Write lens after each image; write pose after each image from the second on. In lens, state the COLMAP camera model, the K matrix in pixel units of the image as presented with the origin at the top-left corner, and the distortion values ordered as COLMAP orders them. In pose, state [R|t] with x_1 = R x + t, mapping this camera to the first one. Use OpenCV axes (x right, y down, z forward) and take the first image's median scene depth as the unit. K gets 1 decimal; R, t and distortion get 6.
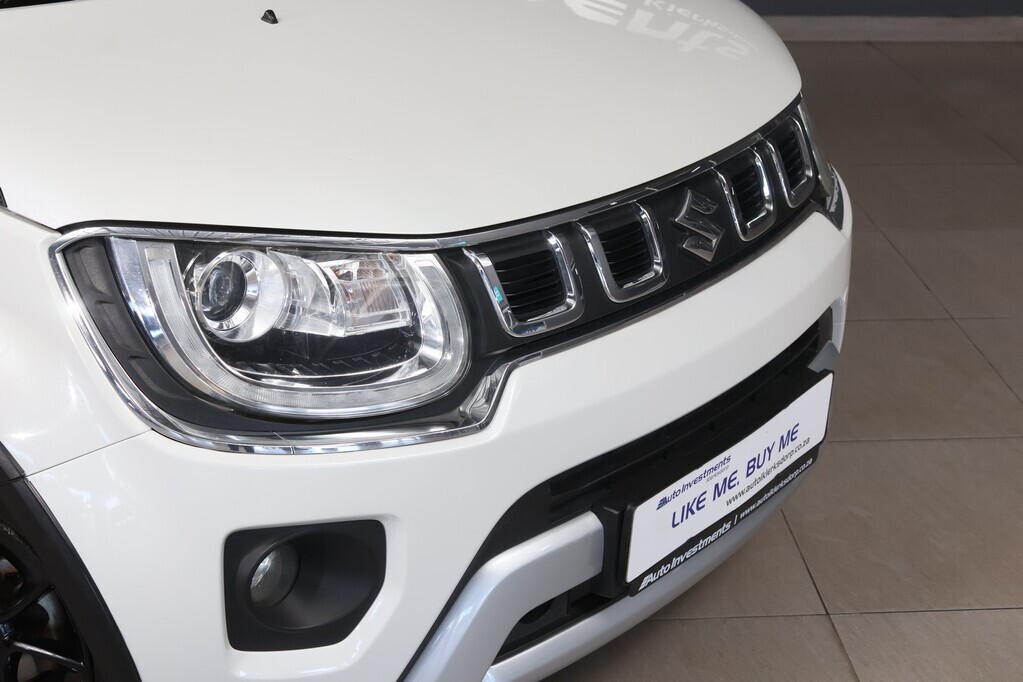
lens RADIAL K [[1580.7, 0, 507.7], [0, 1580.7, 338.0], [0, 0, 1]] dist [-0.032858, 0.000000]
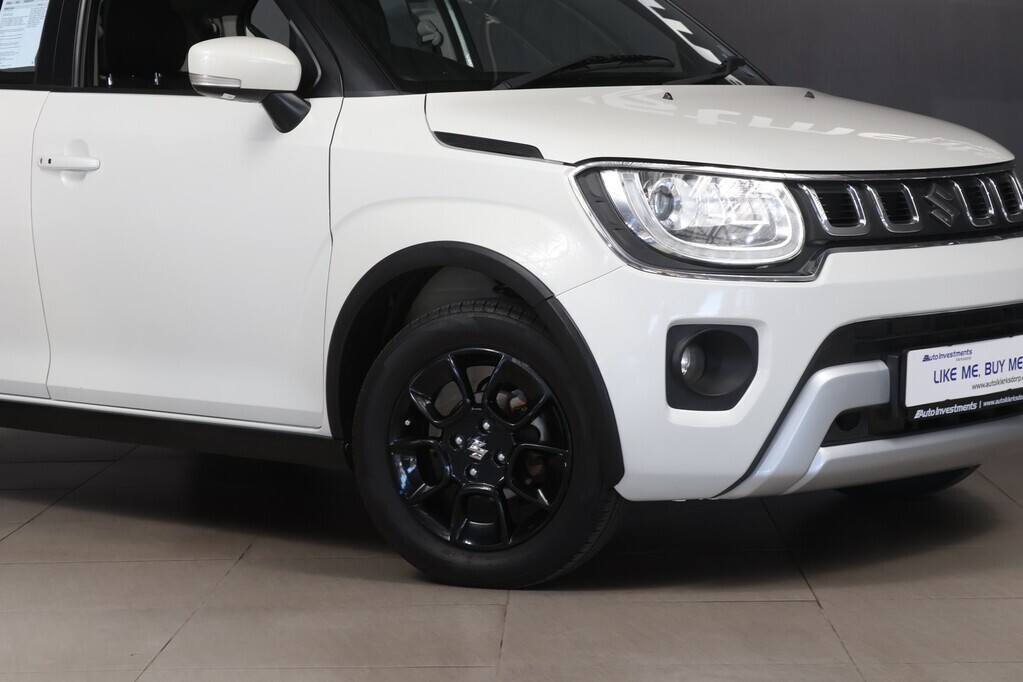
lens RADIAL K [[2471.8, 0, 511.8], [0, 2471.8, 347.8], [0, 0, 1]] dist [0.090038, 0.000000]
pose [[0.995971, -0.023116, -0.086644, -0.101795], [-0.006526, 0.944956, -0.327131, 0.921992], [0.089437, 0.326378, 0.940999, -1.396755]]
